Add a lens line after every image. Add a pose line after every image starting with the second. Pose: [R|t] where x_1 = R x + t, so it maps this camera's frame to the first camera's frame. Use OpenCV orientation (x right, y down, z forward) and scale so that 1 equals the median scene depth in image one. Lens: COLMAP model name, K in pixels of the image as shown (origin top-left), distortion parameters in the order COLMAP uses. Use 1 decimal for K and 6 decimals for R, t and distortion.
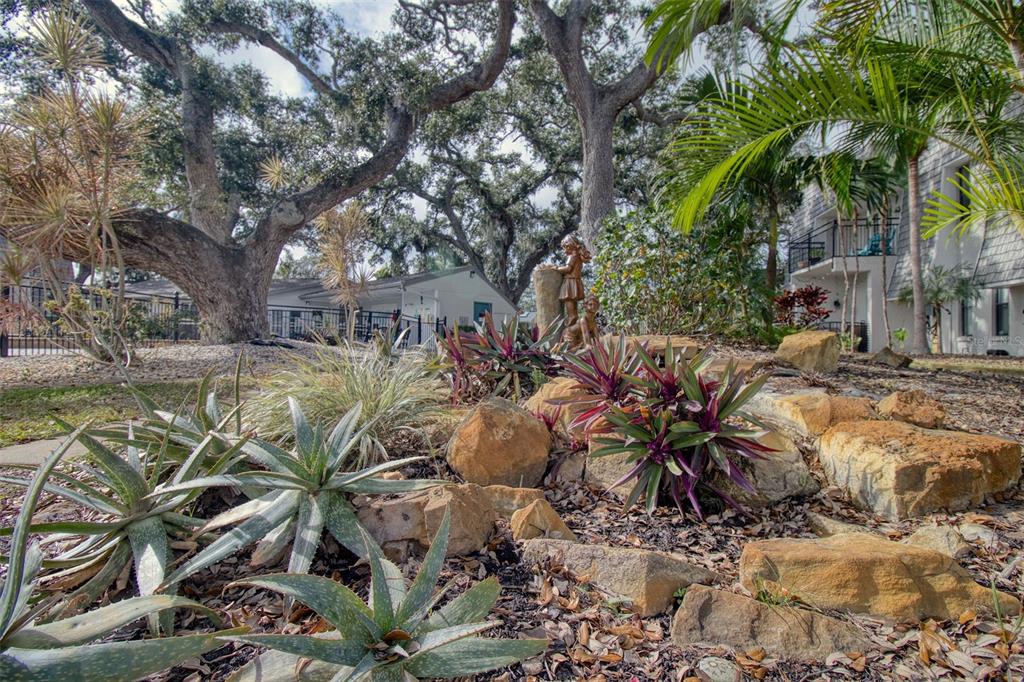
lens RADIAL K [[473.5, 0, 525.1], [0, 473.5, 337.7], [0, 0, 1]] dist [-0.000937, -0.011003]
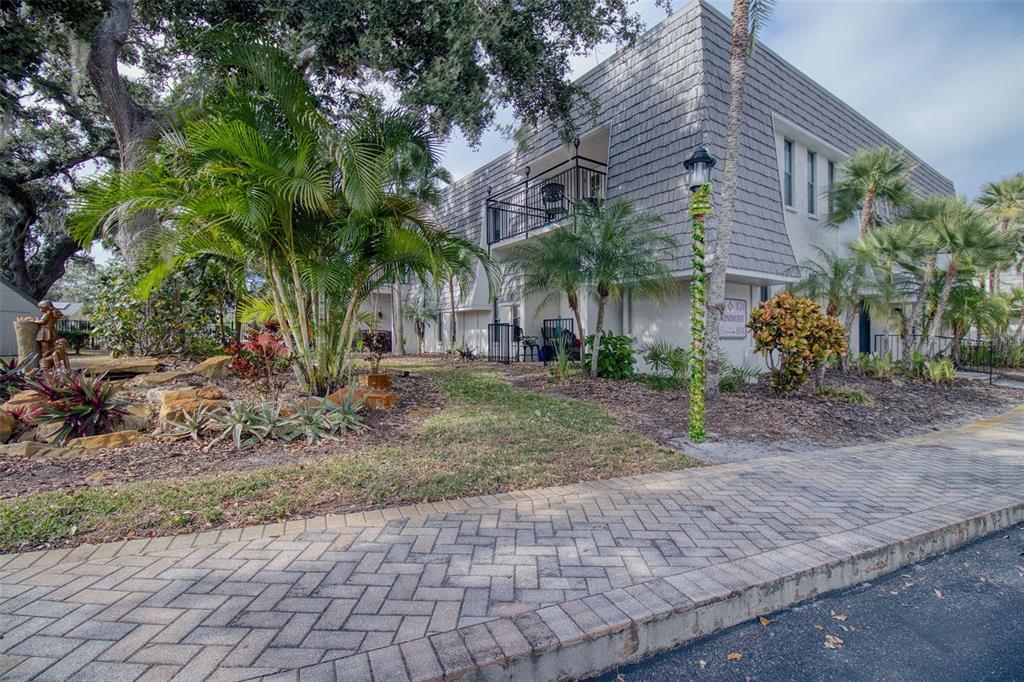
lens RADIAL K [[473.5, 0, 525.1], [0, 473.5, 337.7], [0, 0, 1]] dist [-0.000937, -0.011003]
pose [[0.716098, -0.004029, 0.697988, 0.098769], [-0.001282, 0.999974, 0.007086, -0.066819], [-0.697999, -0.005969, 0.716074, -0.811076]]
